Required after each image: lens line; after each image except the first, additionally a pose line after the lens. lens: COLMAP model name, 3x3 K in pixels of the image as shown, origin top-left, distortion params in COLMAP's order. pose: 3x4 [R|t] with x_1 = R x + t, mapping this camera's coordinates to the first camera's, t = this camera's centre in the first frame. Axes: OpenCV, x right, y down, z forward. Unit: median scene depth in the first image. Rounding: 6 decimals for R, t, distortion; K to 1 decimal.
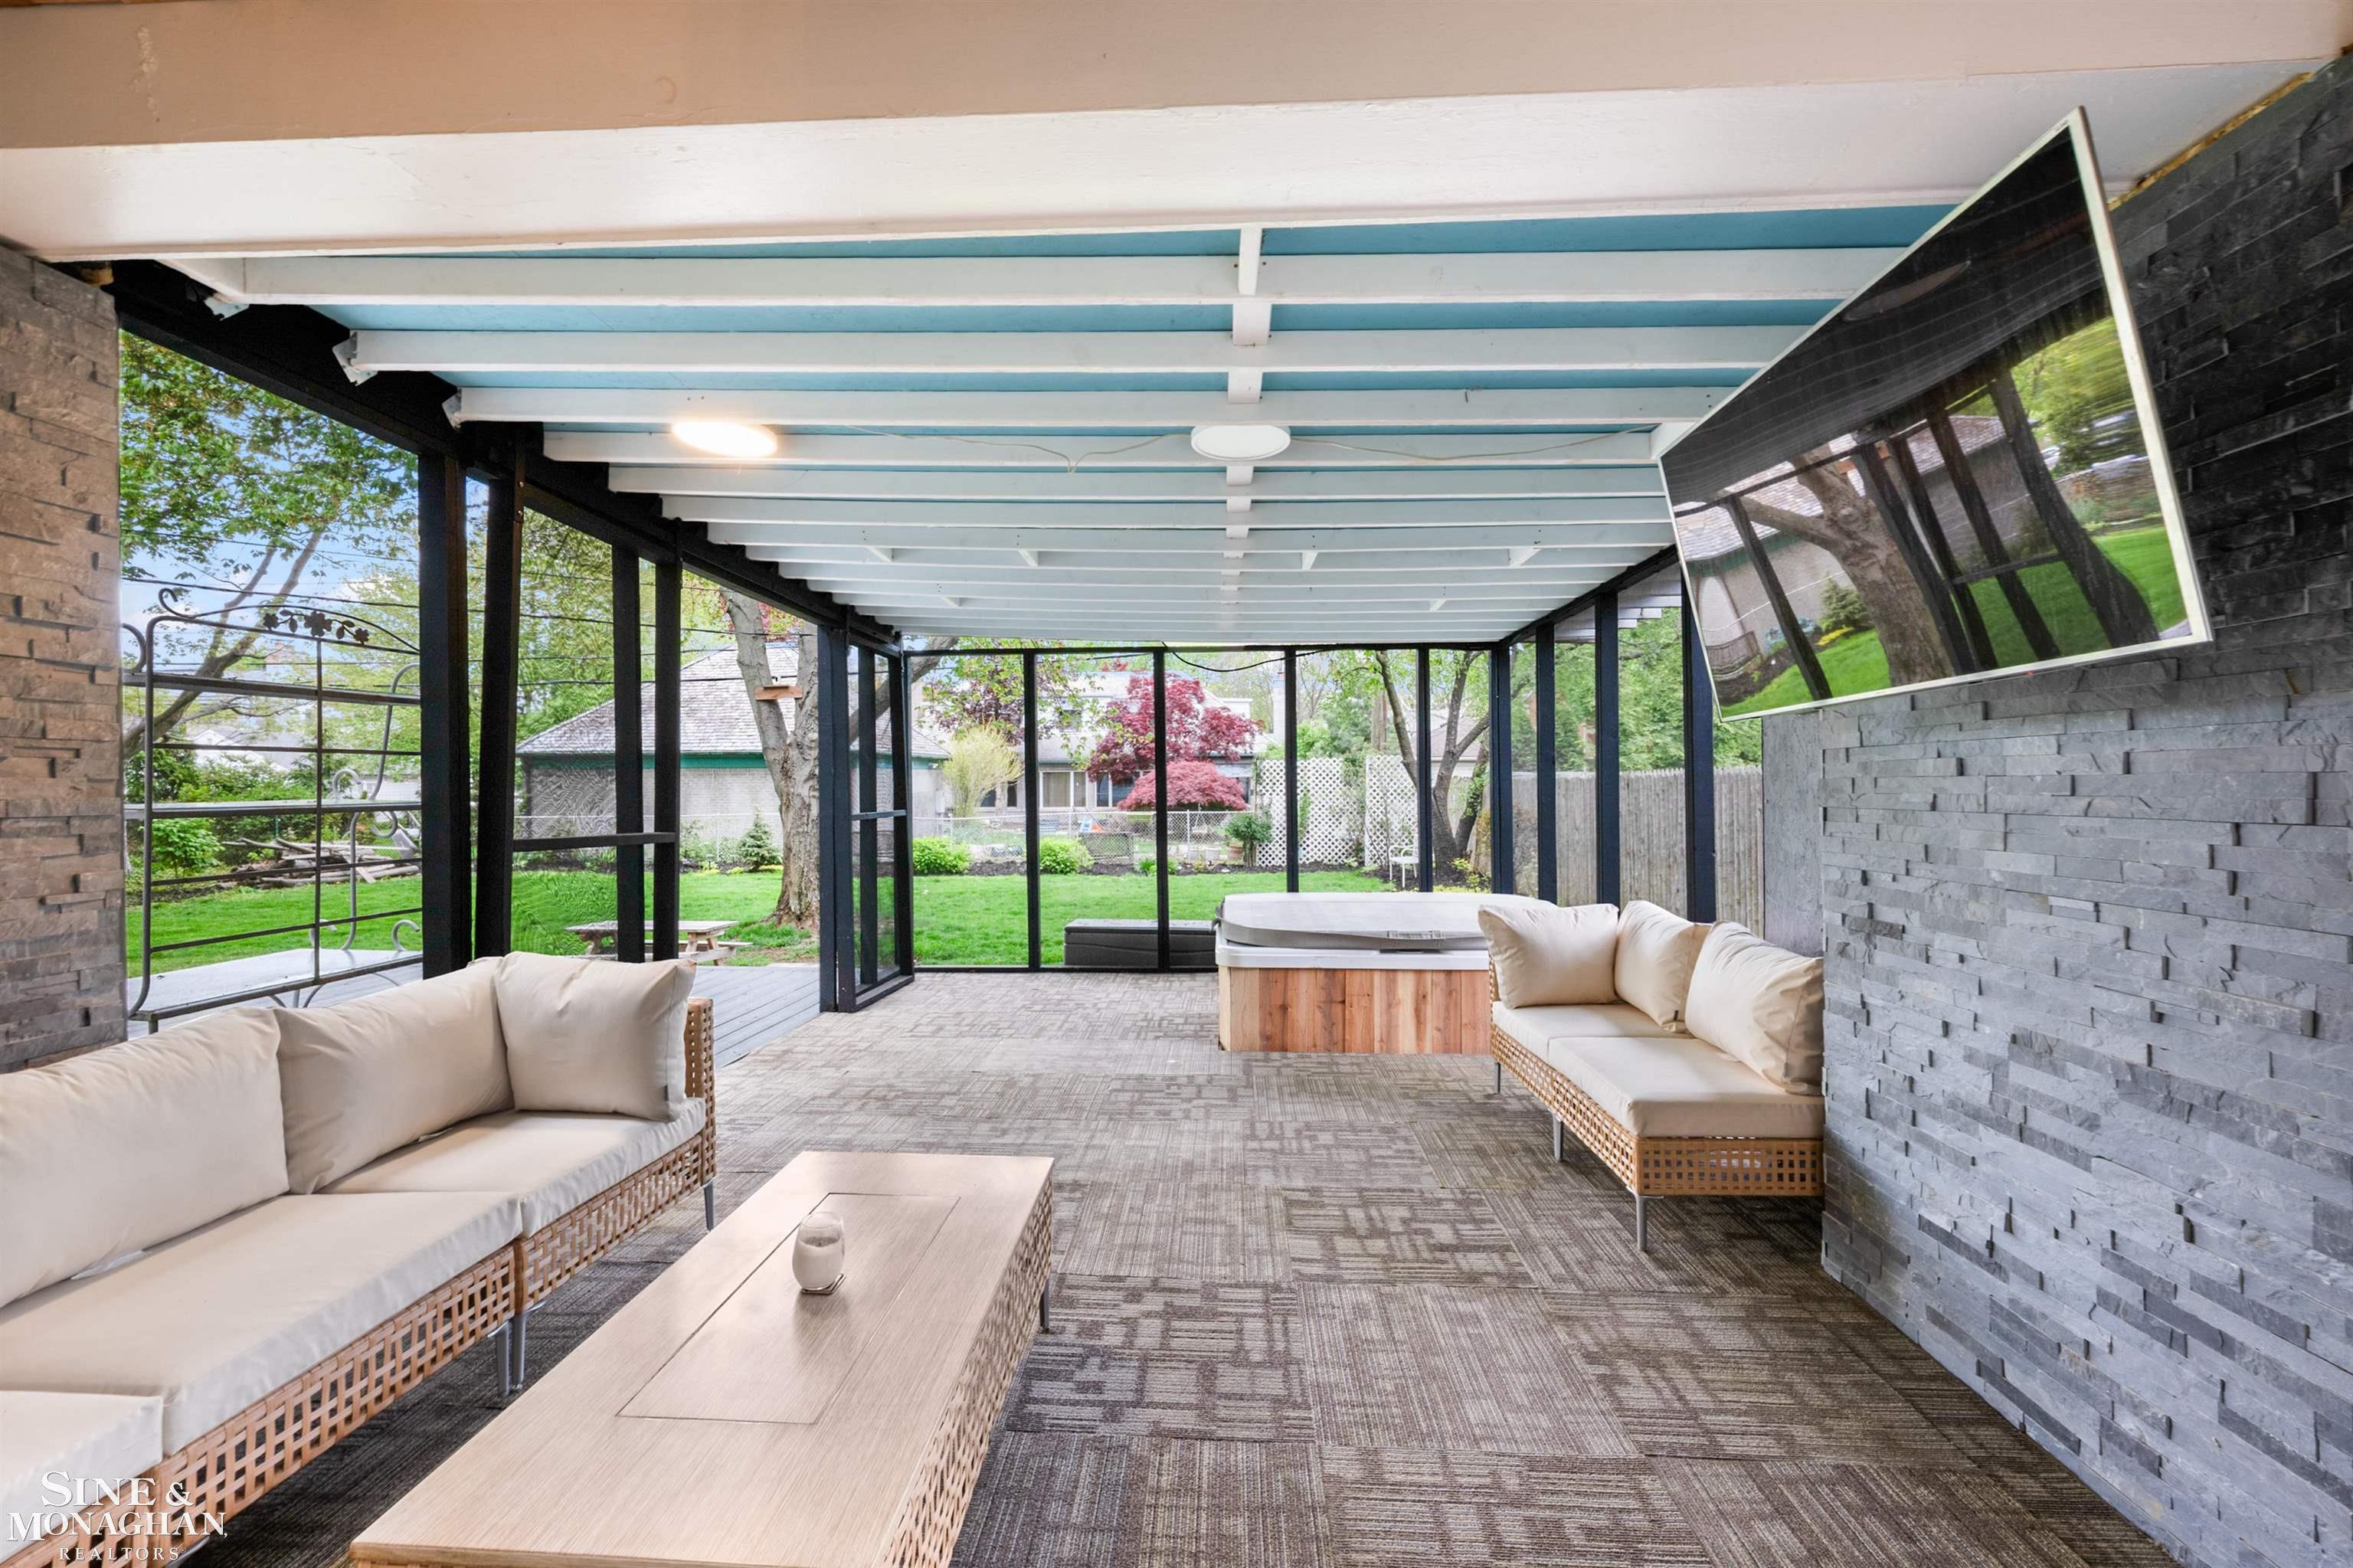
lens RADIAL K [[977.6, 0, 1185.2], [0, 977.6, 791.0], [0, 0, 1]] dist [-0.001299, -0.000114]
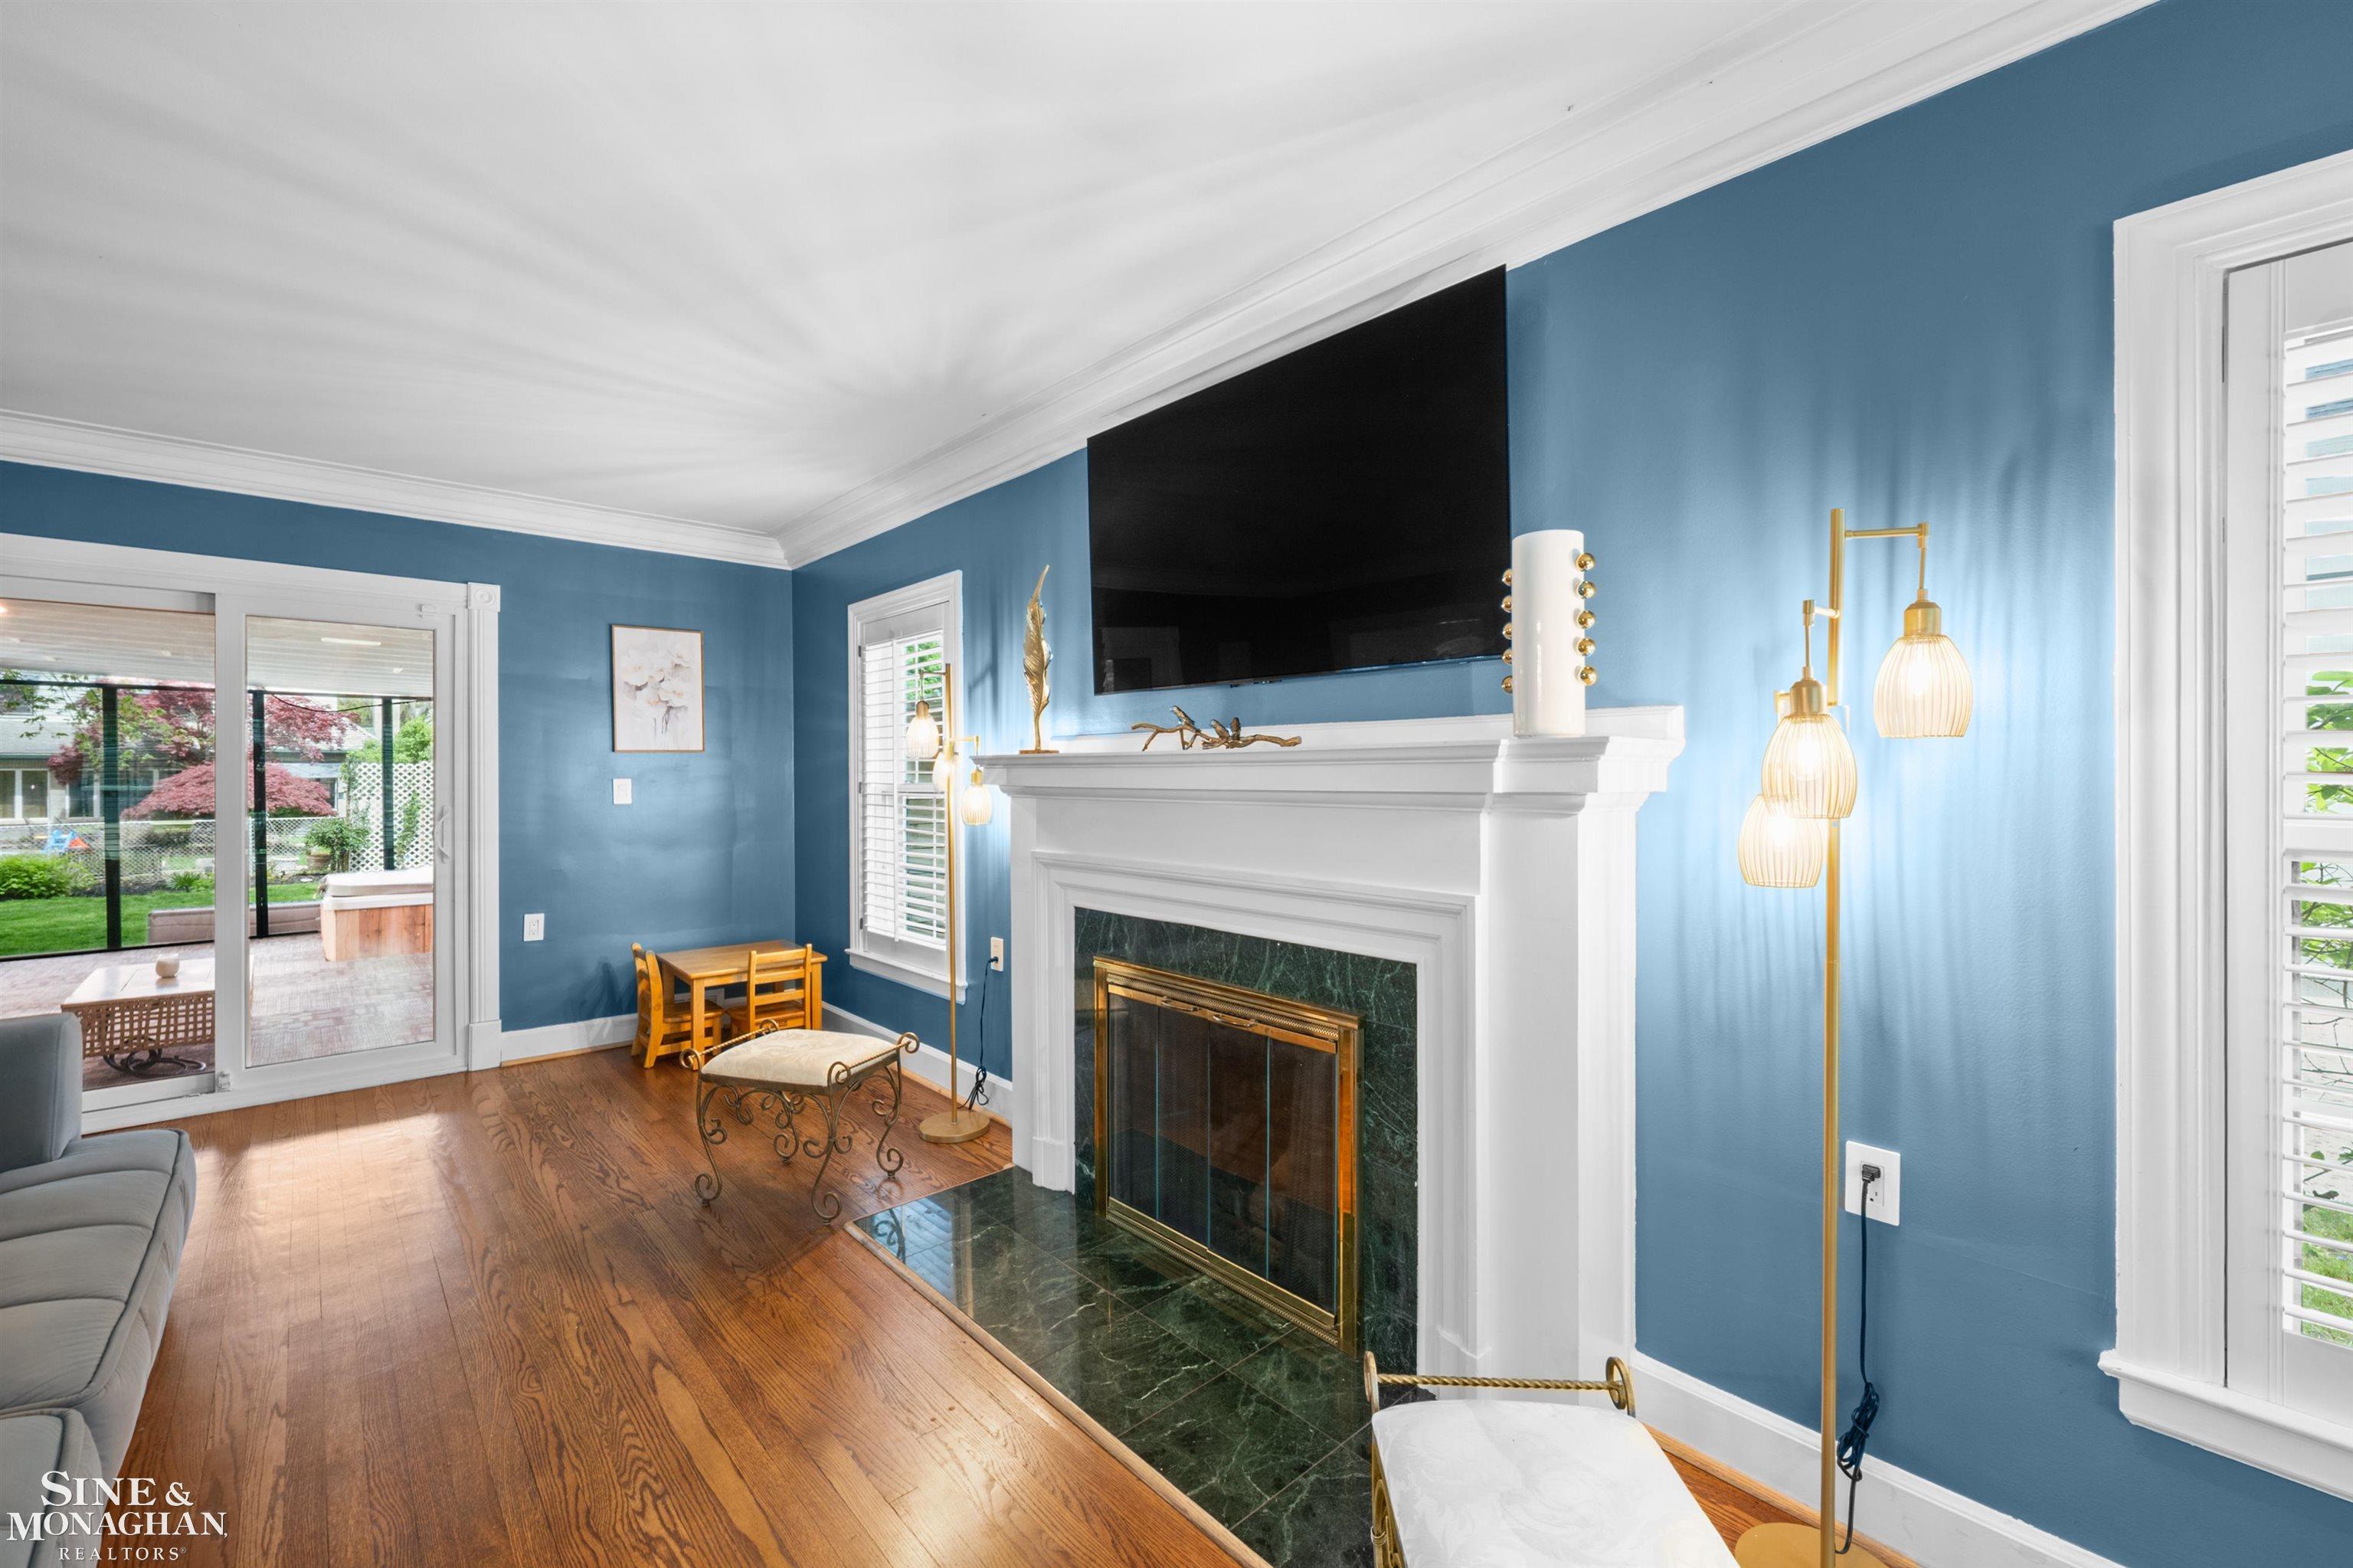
lens RADIAL K [[968.9, 0, 1174.0], [0, 968.9, 771.5], [0, 0, 1]] dist [0.001455, 0.000027]
pose [[0.710760, 0.005181, 0.703416, -0.022111], [0.006016, 0.999892, -0.013444, -0.005890], [-0.703409, 0.013788, 0.710651, -0.253986]]
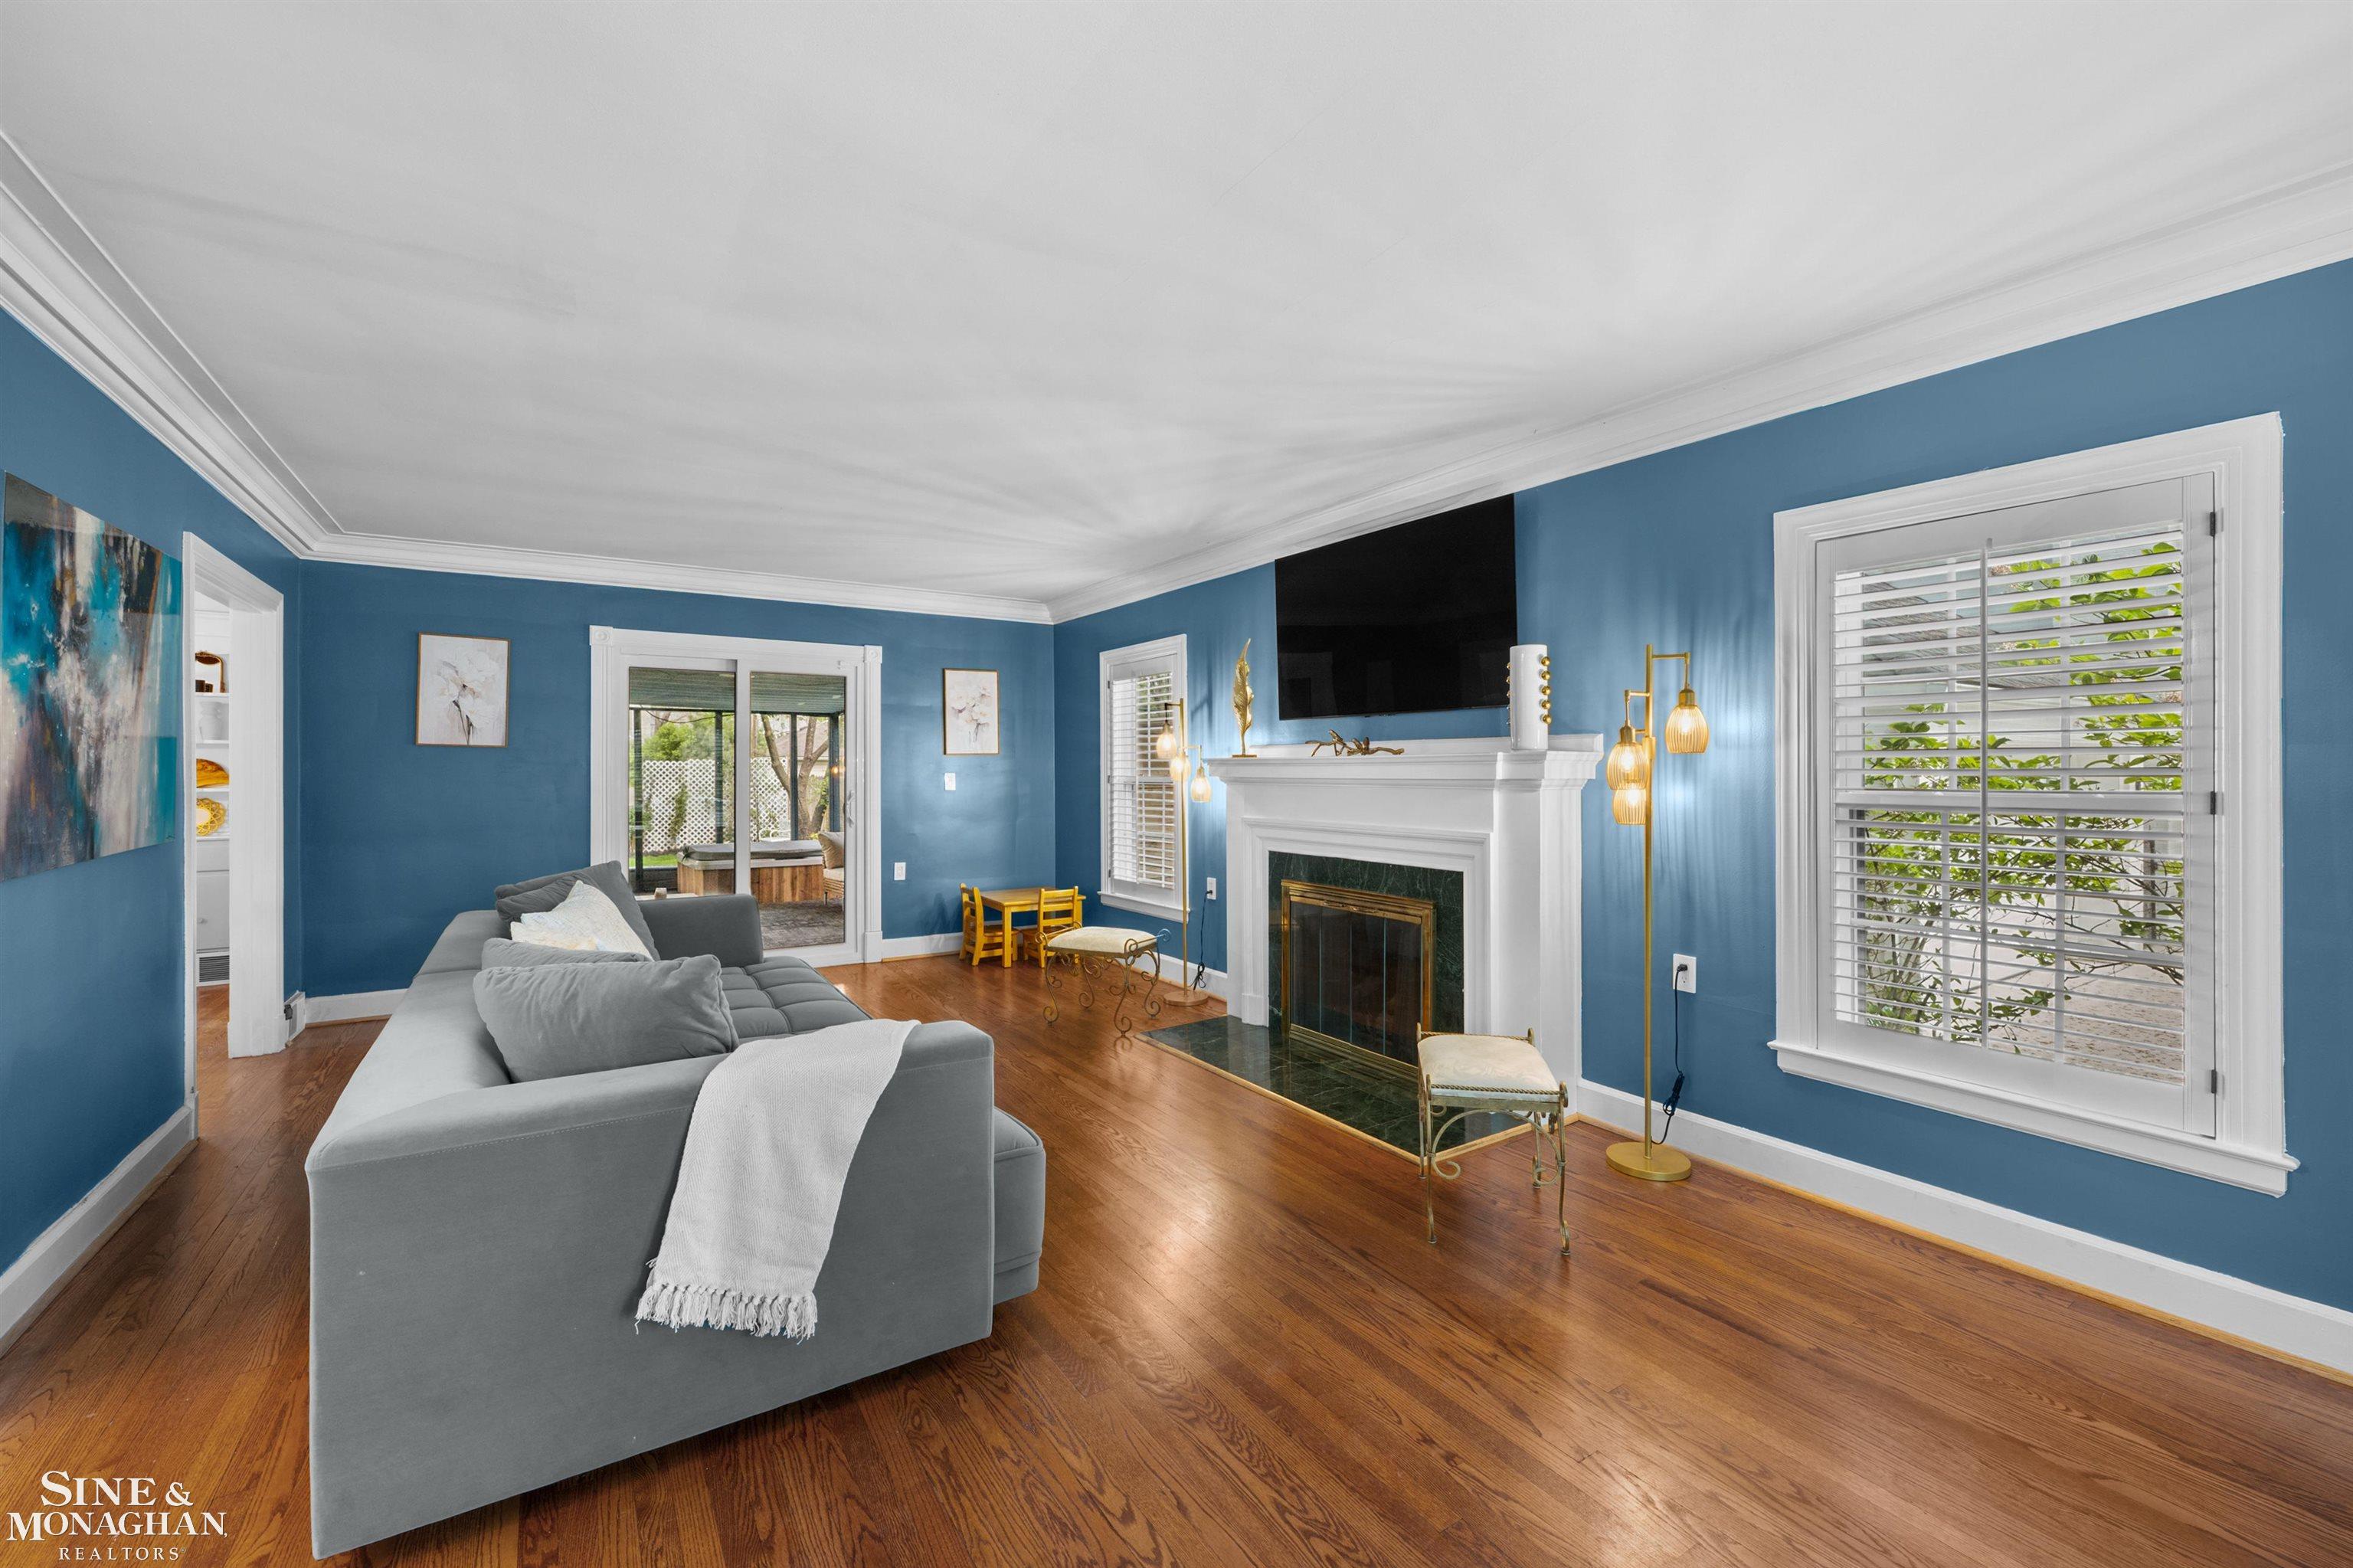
lens RADIAL K [[968.9, 0, 1174.0], [0, 968.9, 771.5], [0, 0, 1]] dist [0.001455, 0.000027]
pose [[0.811482, 0.001803, 0.584375, -0.083387], [0.004811, 0.999941, -0.009765, -0.004982], [-0.584358, 0.010736, 0.811425, -0.314719]]
